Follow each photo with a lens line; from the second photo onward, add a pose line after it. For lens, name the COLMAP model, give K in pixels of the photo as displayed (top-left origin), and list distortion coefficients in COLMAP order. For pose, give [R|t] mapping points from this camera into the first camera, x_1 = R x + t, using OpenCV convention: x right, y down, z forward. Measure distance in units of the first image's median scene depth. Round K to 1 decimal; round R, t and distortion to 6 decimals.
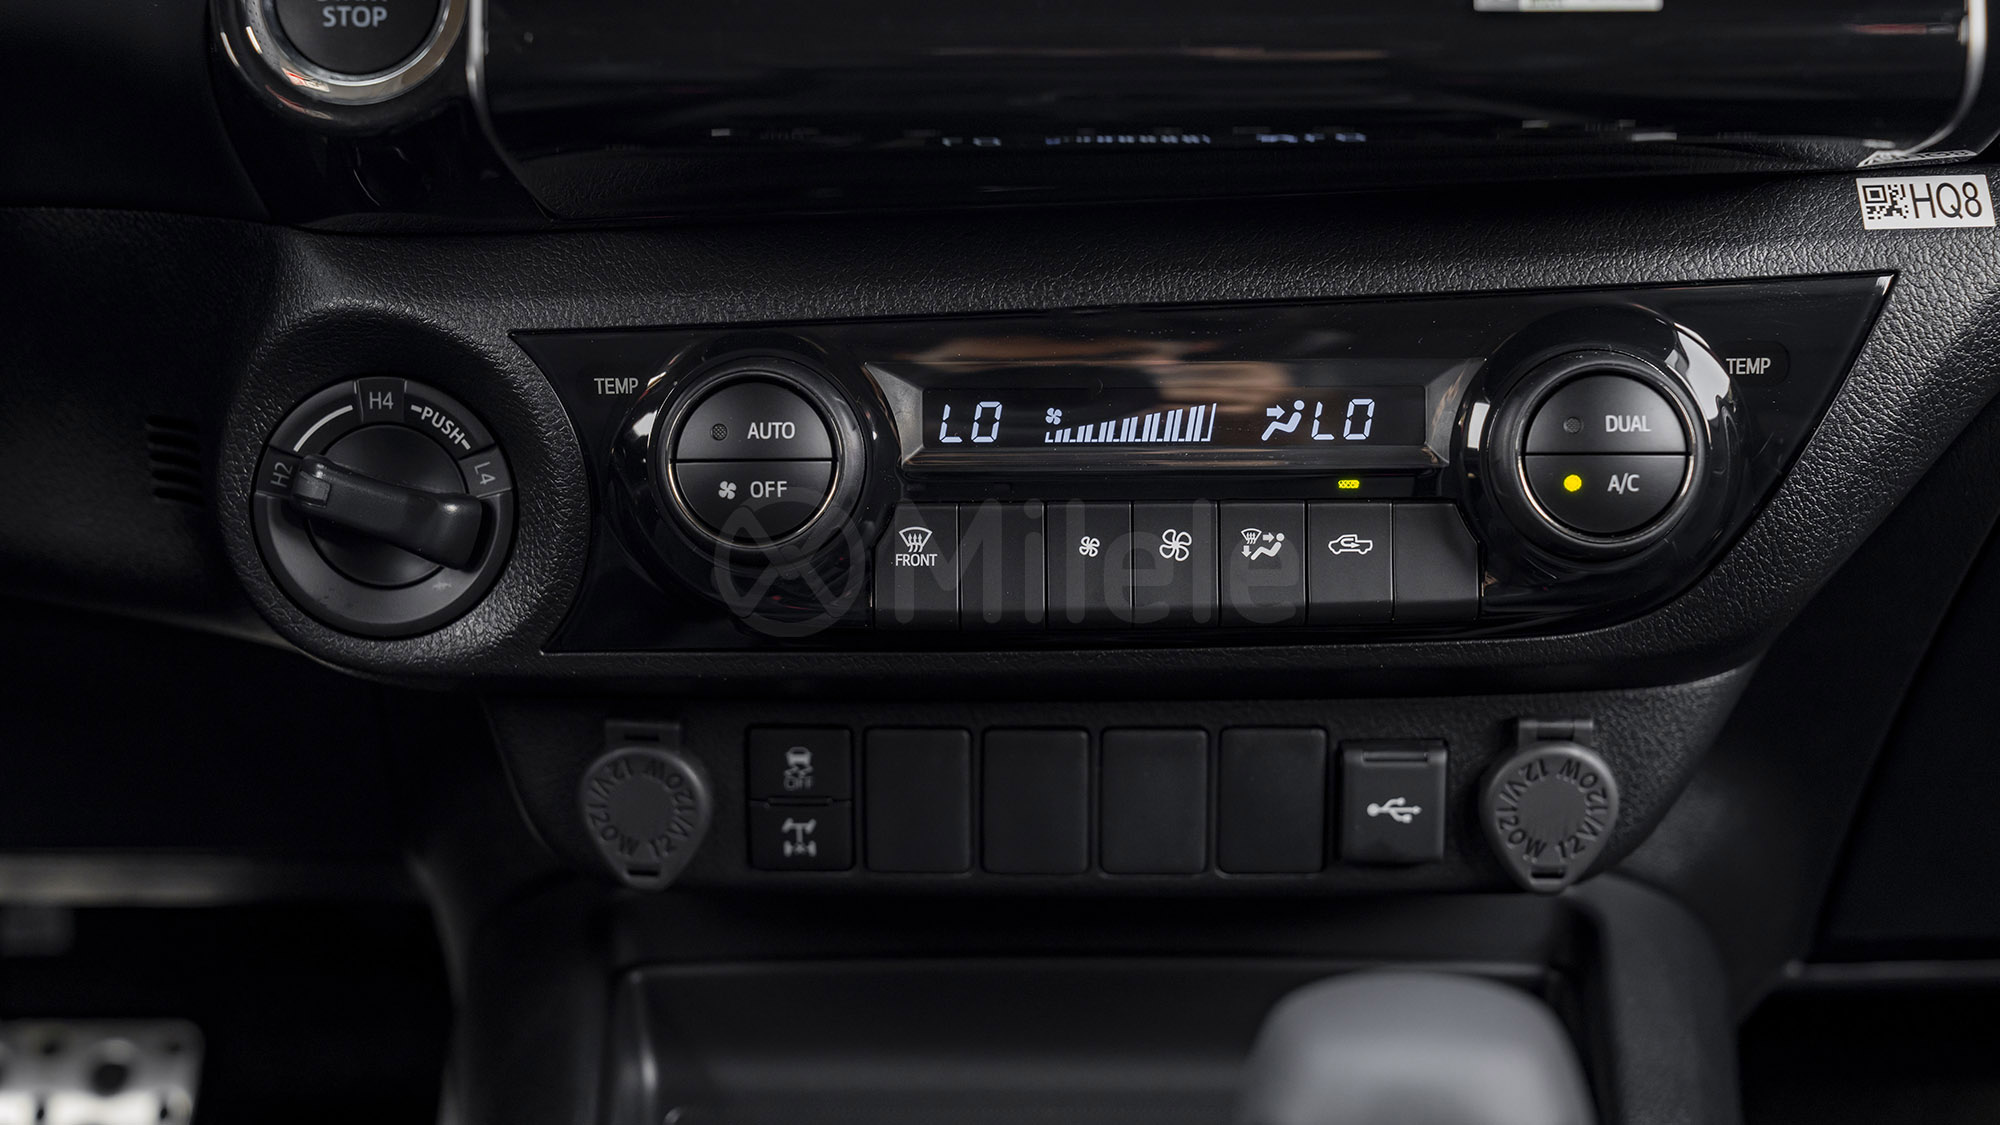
lens RADIAL K [[2629.6, 0, 1000.0], [0, 2629.6, 562.5], [0, 0, 1]] dist [0.021350, 0.028619]
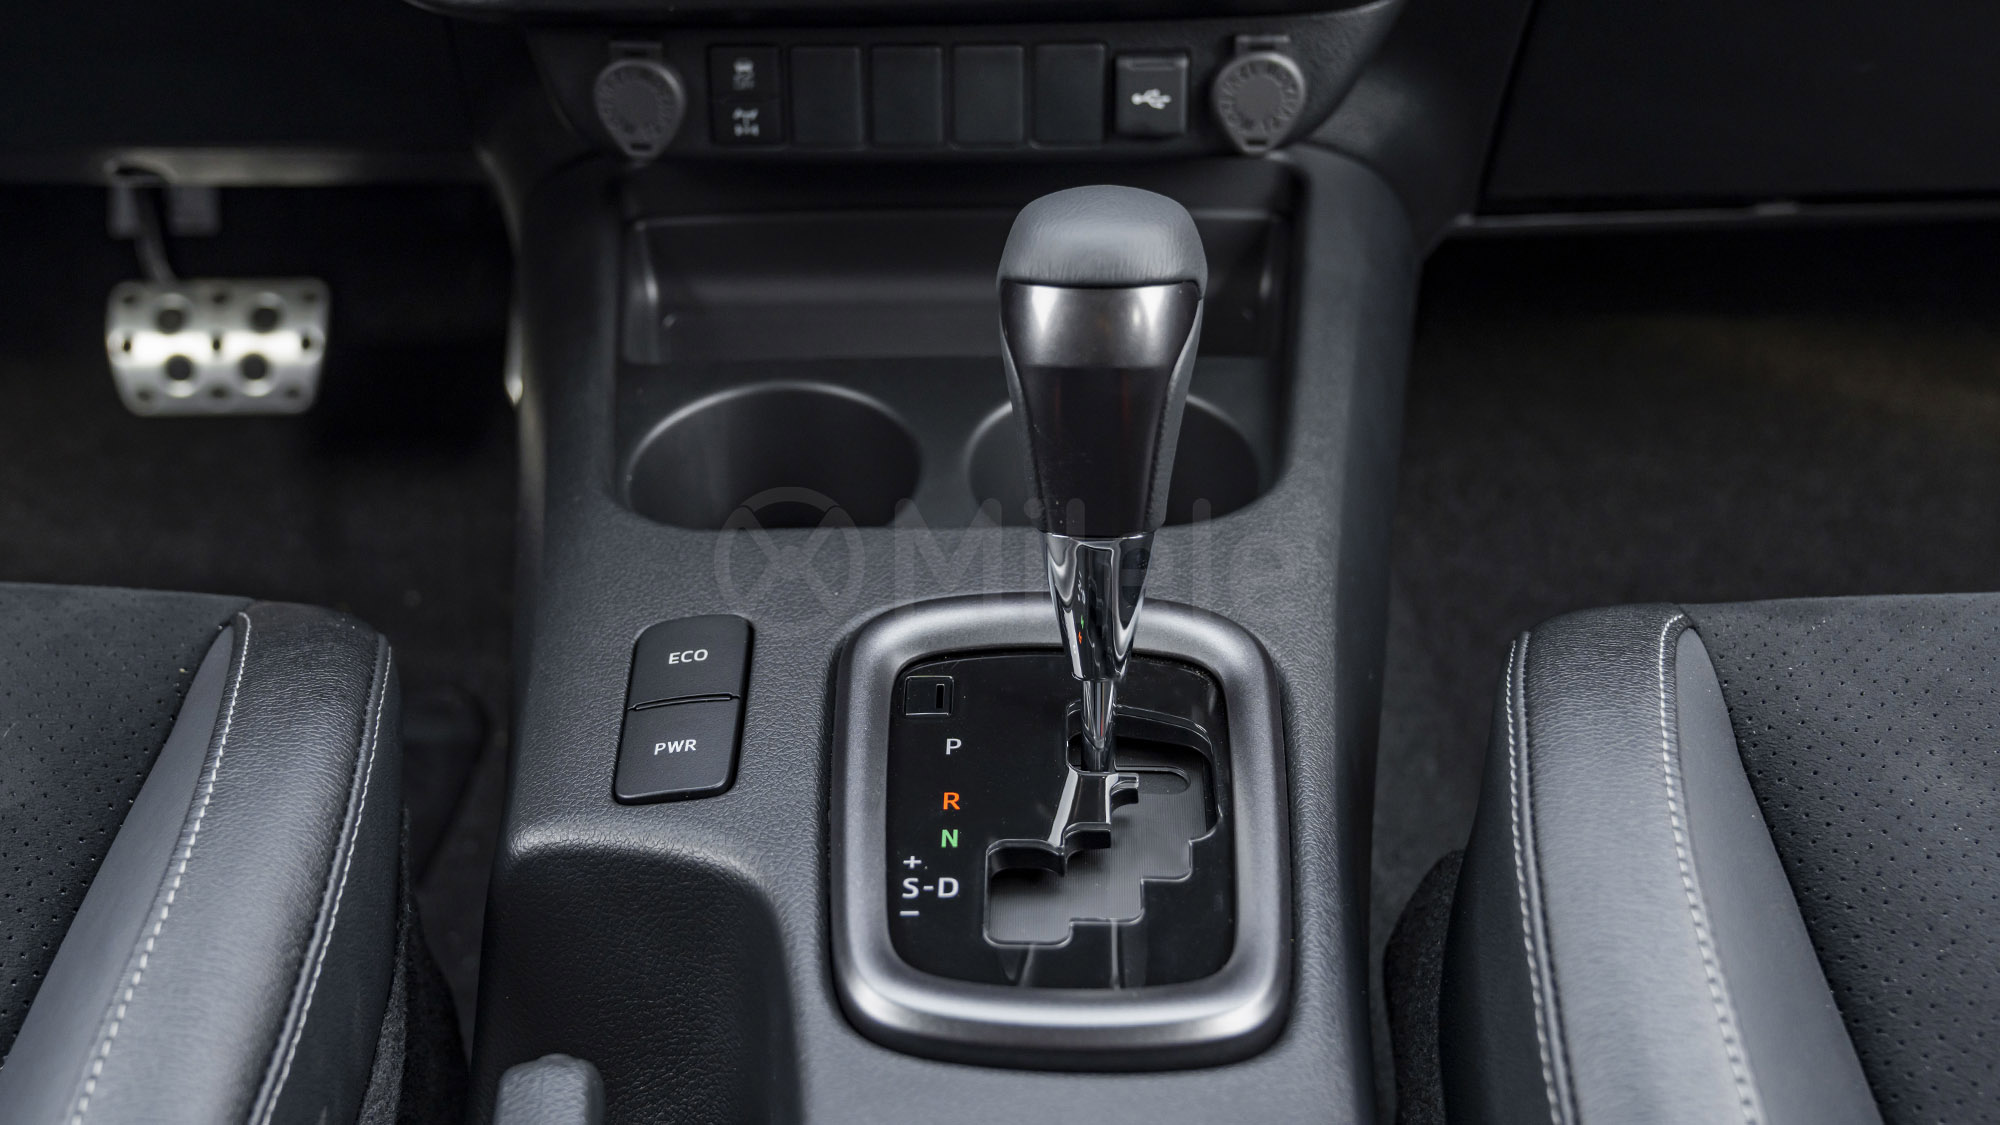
lens RADIAL K [[2367.4, 0, 995.0], [0, 2367.4, 511.7], [0, 0, 1]] dist [-0.013007, -0.004647]
pose [[0.999965, -0.008210, 0.001680, 0.058952], [0.007560, 0.970271, 0.241903, -0.002289], [-0.003616, -0.241882, 0.970299, -0.332369]]
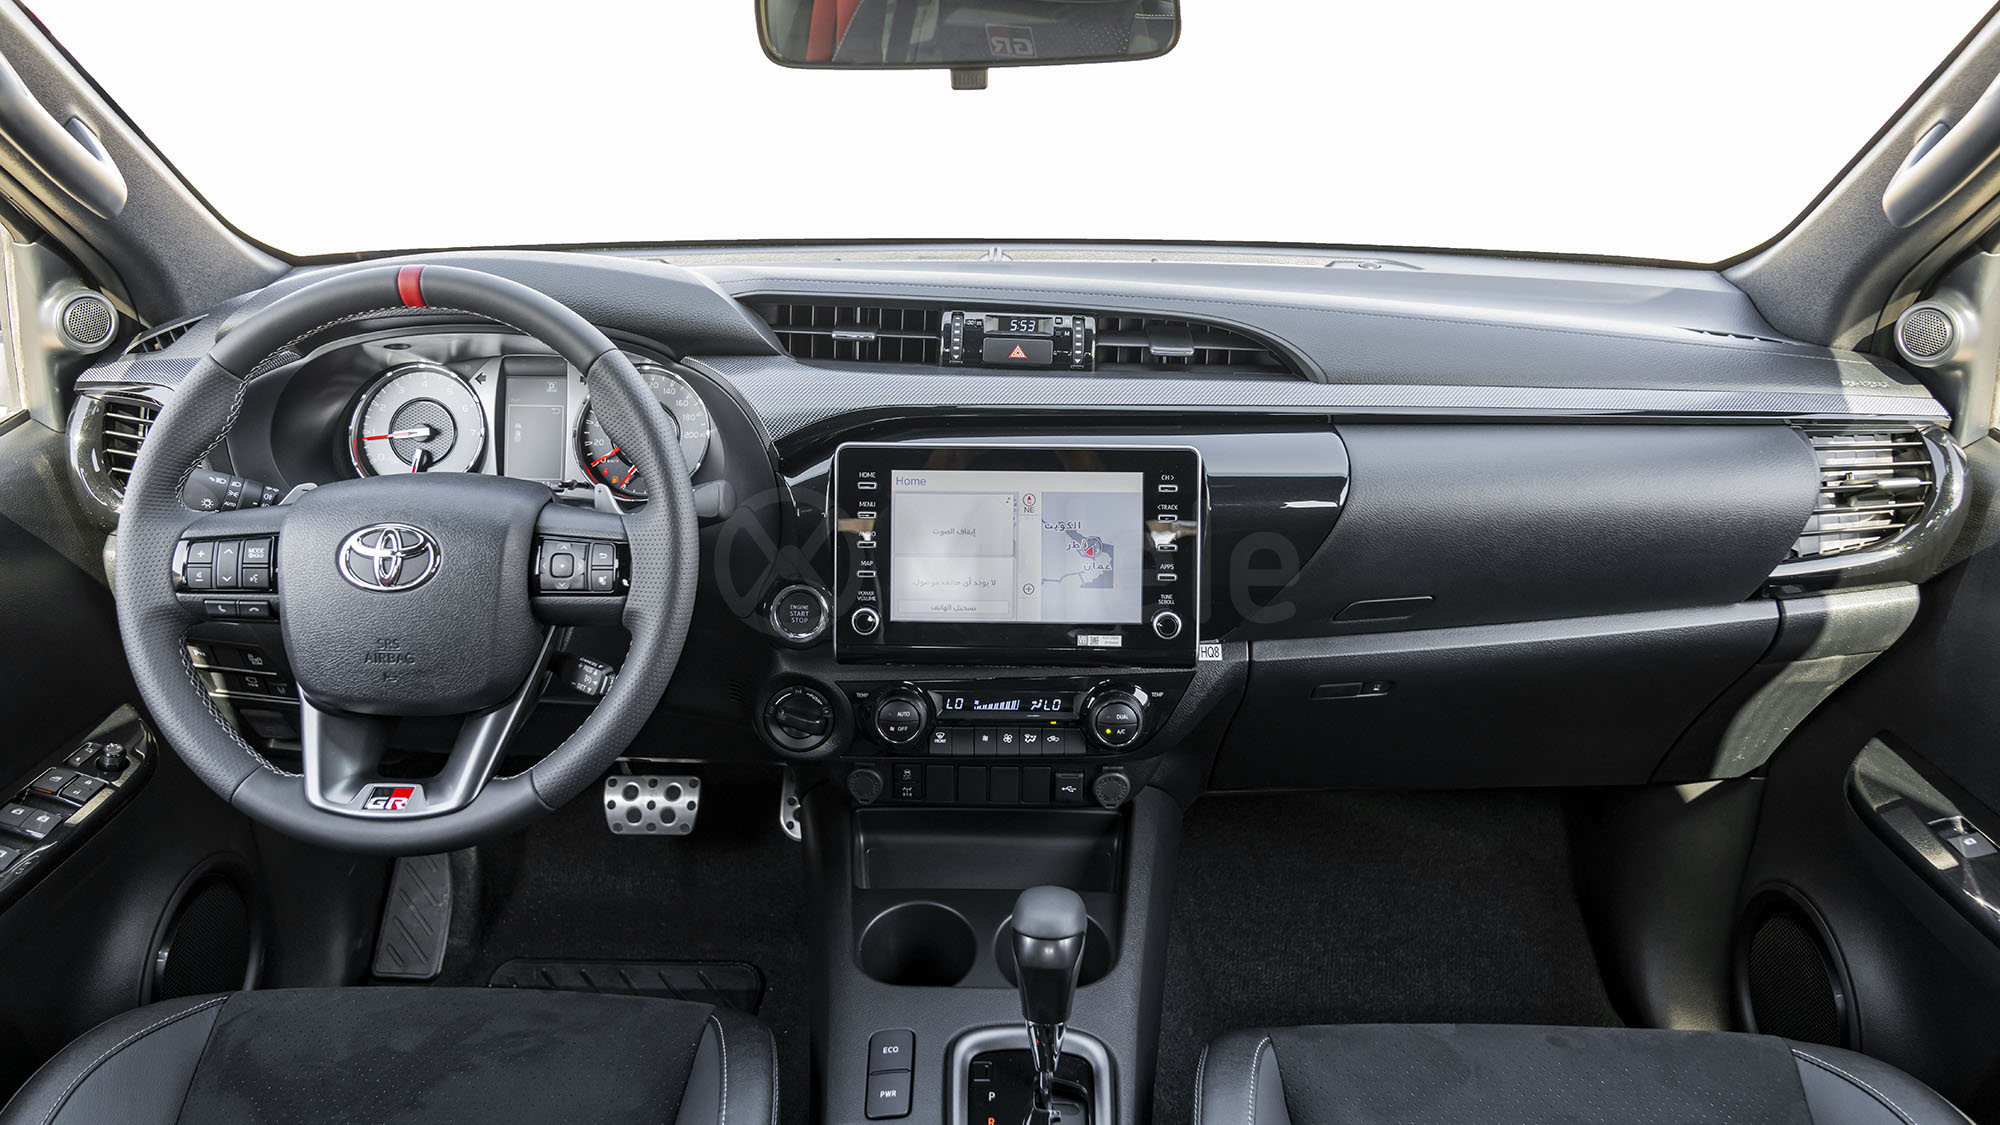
lens RADIAL K [[1427.6, 0, 983.9], [0, 1427.6, 457.2], [0, 0, 1]] dist [-0.009819, -0.001842]
pose [[0.999920, 0.011313, 0.005698, 0.013916], [-0.011860, 0.994131, 0.107534, -0.584216], [-0.004448, -0.107593, 0.994185, -0.942344]]
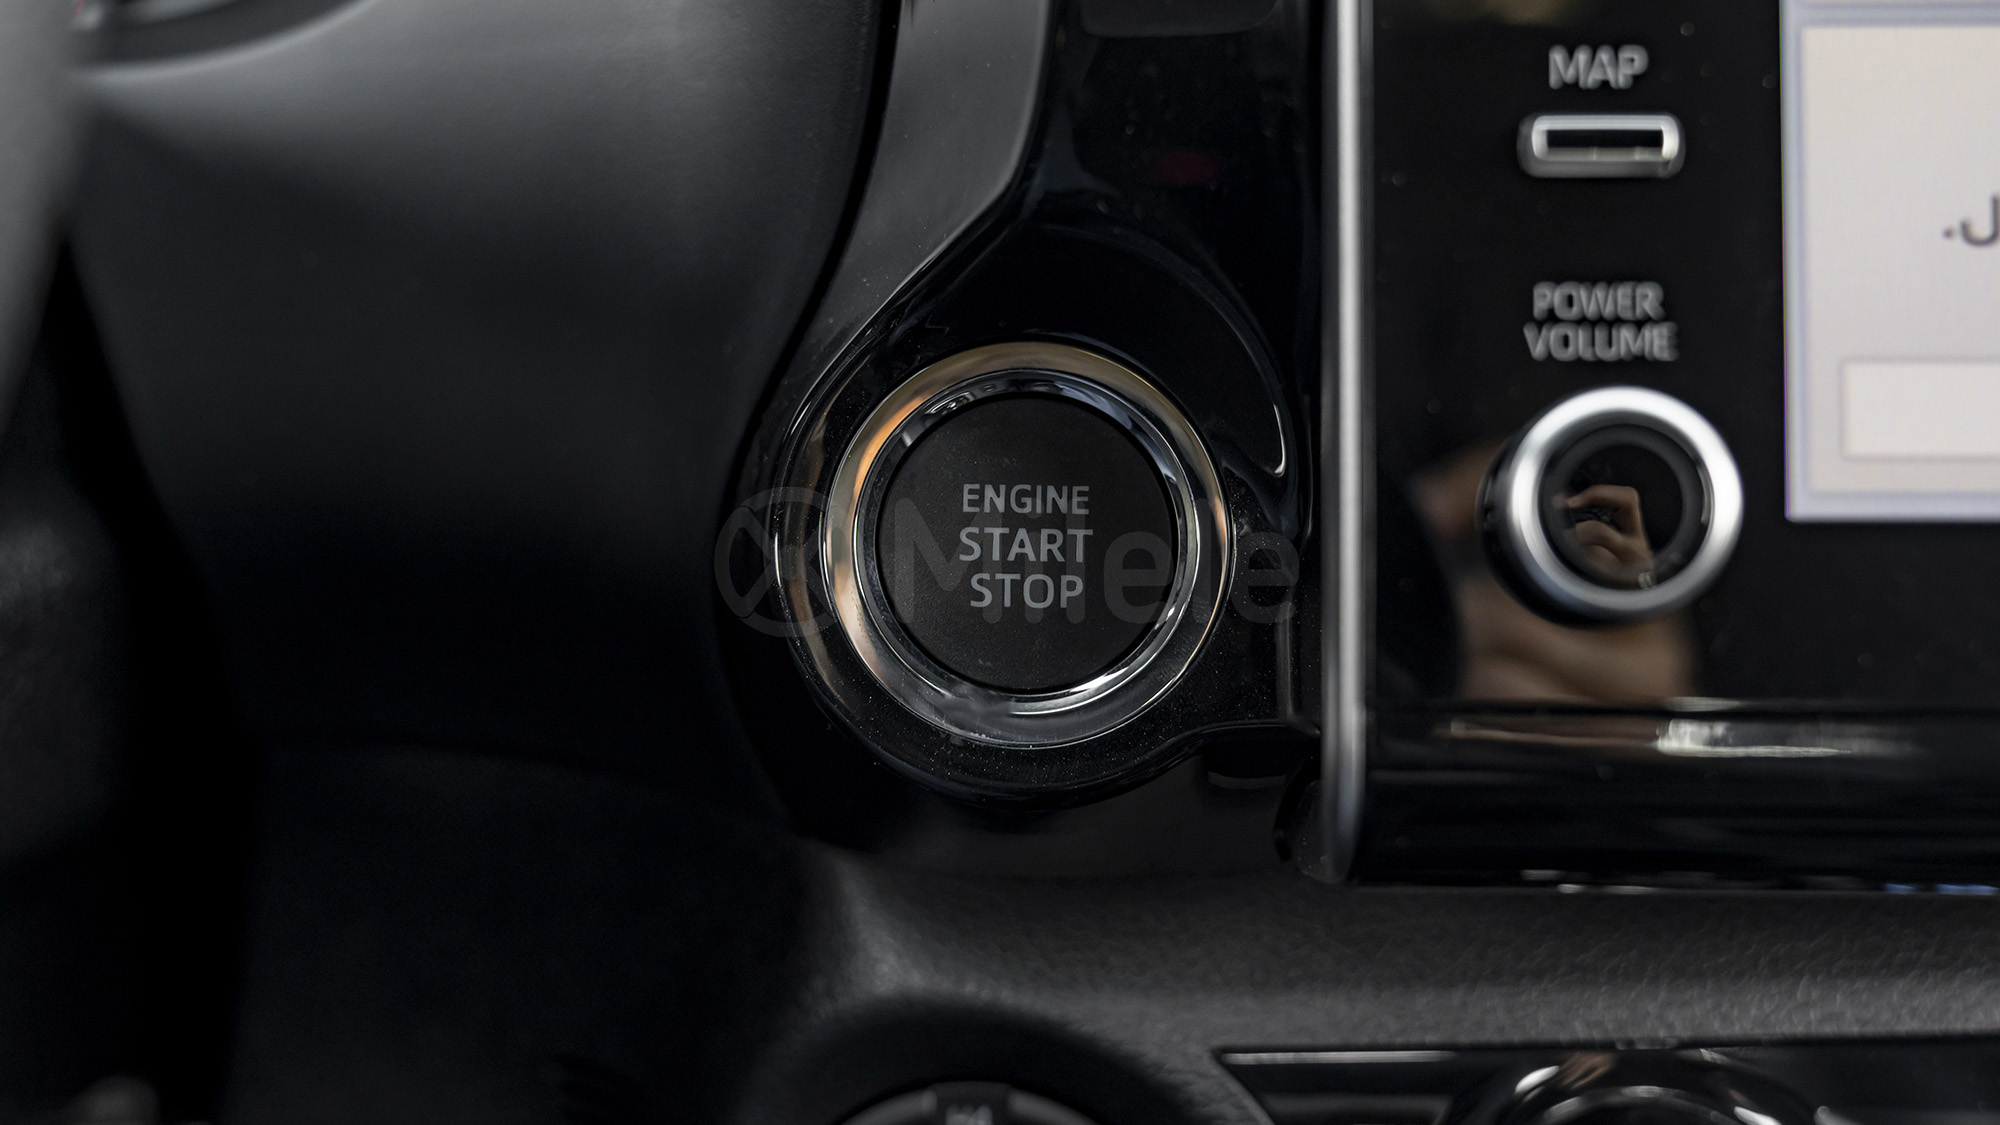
lens RADIAL K [[2434.3, 0, 1000.0], [0, 2434.3, 562.5], [0, 0, 1]] dist [0.001982, 0.000840]
pose [[0.999824, 0.004657, -0.018188, -0.206271], [-0.004312, 0.999811, 0.018938, -0.190536], [0.018272, -0.018857, 0.999655, 0.414400]]
